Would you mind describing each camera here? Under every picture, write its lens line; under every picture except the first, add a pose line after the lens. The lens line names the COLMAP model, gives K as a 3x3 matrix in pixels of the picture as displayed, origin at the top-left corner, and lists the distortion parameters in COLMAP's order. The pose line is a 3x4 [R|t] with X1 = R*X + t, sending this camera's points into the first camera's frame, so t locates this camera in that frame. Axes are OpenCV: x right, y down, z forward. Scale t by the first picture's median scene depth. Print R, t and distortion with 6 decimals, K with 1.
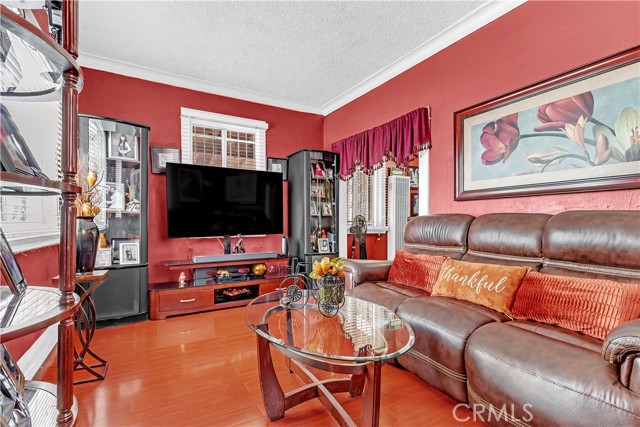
lens RADIAL K [[306.7, 0, 319.8], [0, 306.7, 223.3], [0, 0, 1]] dist [0.000237, -0.000009]
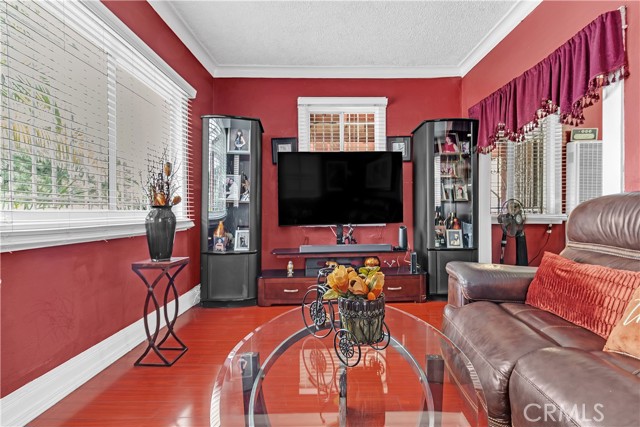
lens RADIAL K [[302.8, 0, 321.5], [0, 302.8, 210.9], [0, 0, 1]] dist [0.002894, 0.000429]
pose [[0.874739, -0.008938, -0.484513, 0.099233], [0.007988, 0.999960, -0.004026, 0.002094], [0.484529, -0.000349, 0.874775, 0.165547]]
